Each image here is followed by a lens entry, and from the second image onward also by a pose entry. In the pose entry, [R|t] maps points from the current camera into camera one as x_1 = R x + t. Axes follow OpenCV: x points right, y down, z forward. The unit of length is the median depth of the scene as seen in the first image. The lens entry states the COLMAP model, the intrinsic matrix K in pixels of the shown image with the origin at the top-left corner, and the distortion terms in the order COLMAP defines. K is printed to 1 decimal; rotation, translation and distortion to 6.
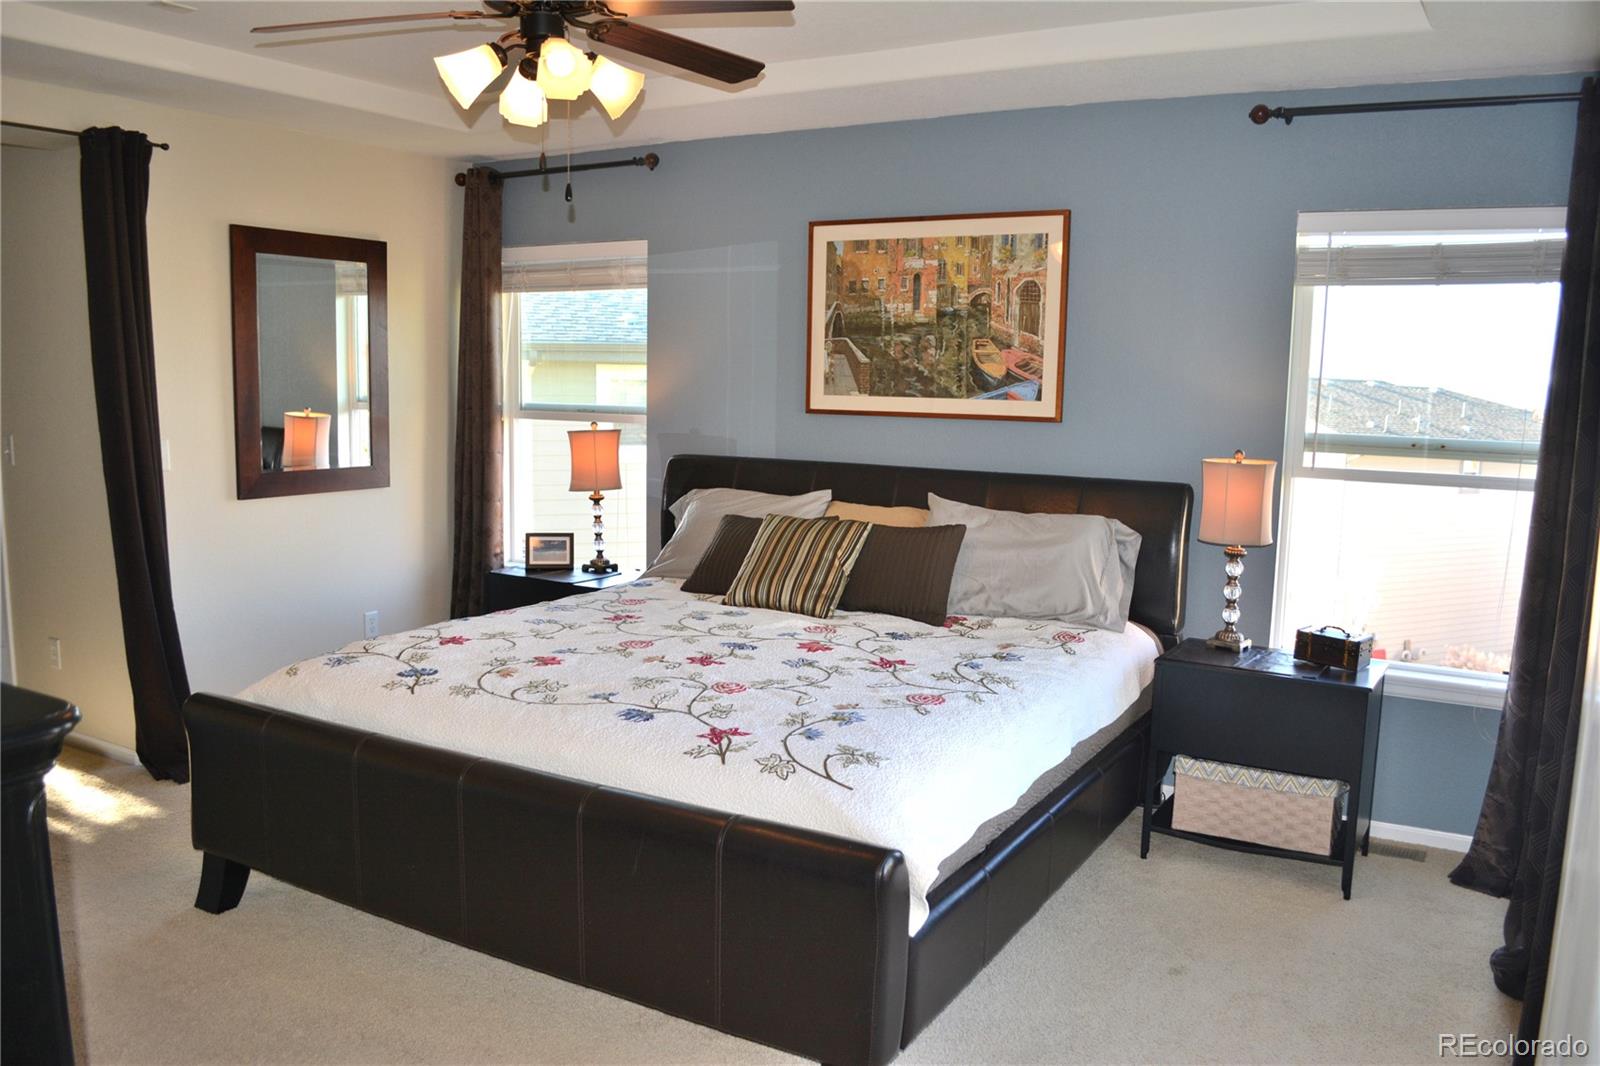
lens RADIAL K [[1273.1, 0, 799.8], [0, 1273.1, 530.6], [0, 0, 1]] dist [-0.074116, 0.006341]
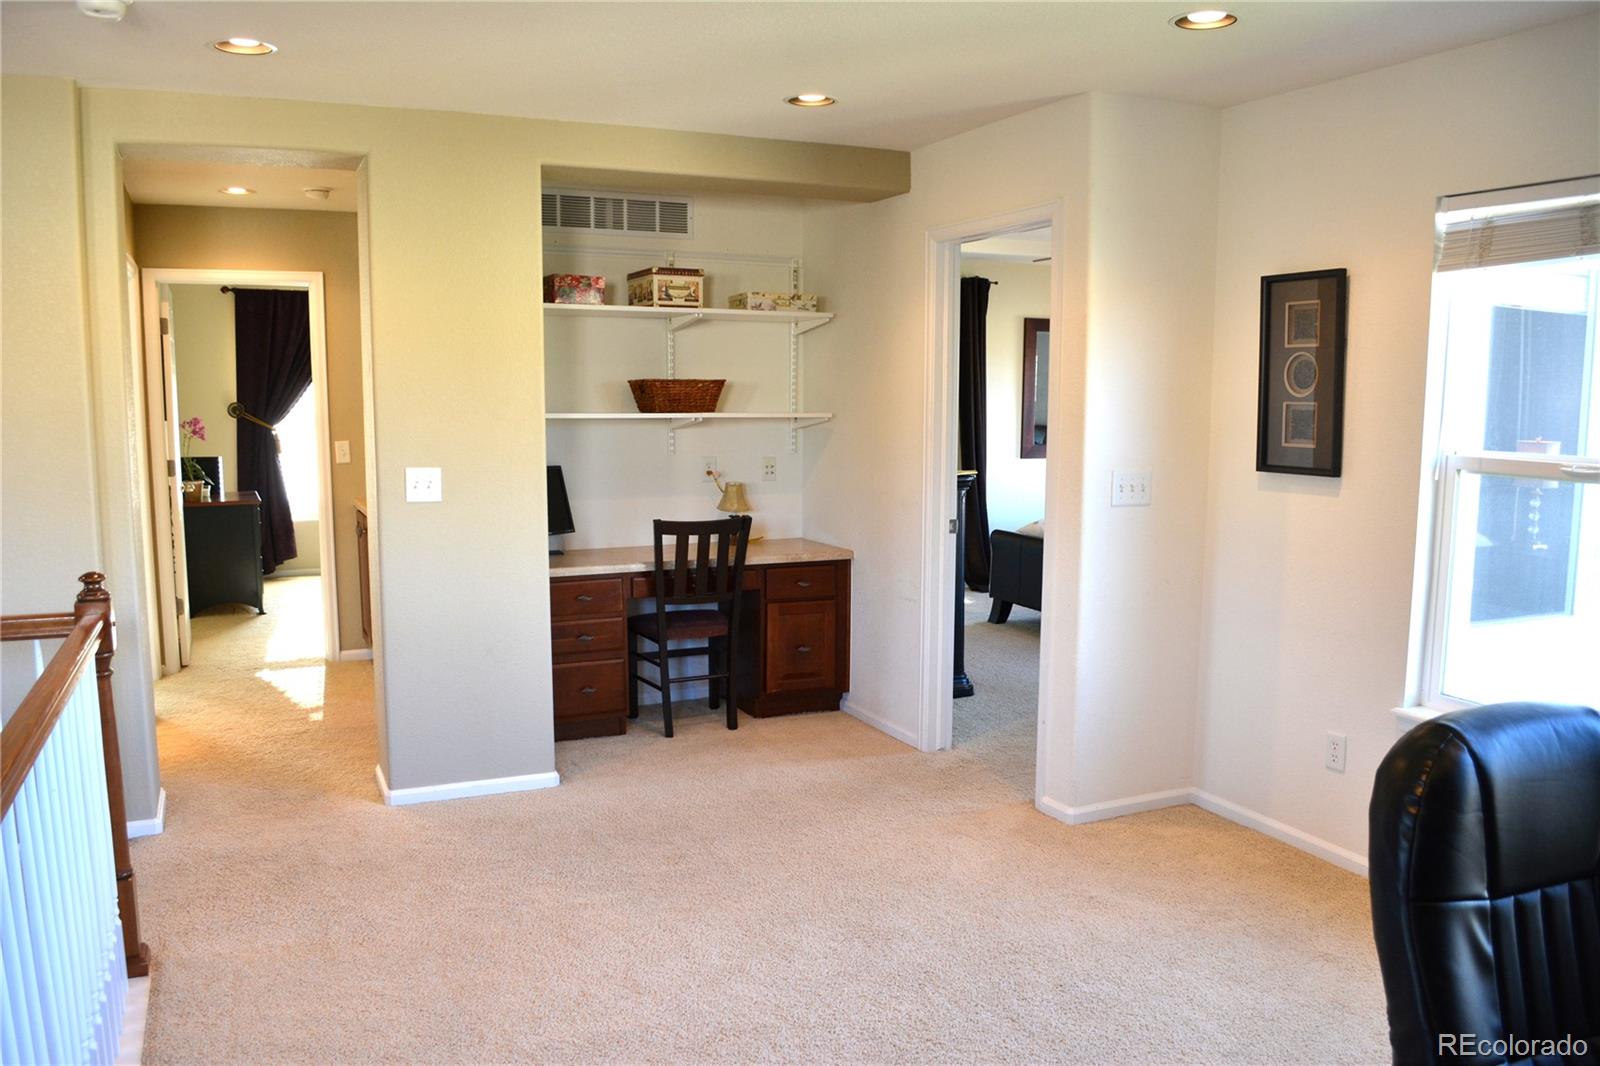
lens RADIAL K [[1273.1, 0, 805.8], [0, 1273.1, 547.9], [0, 0, 1]] dist [-0.074116, 0.006341]
pose [[0.831304, 0.063300, -0.552201, 0.425435], [-0.070907, 0.997454, 0.007593, 0.140951], [0.551276, 0.032843, 0.833676, -0.937254]]
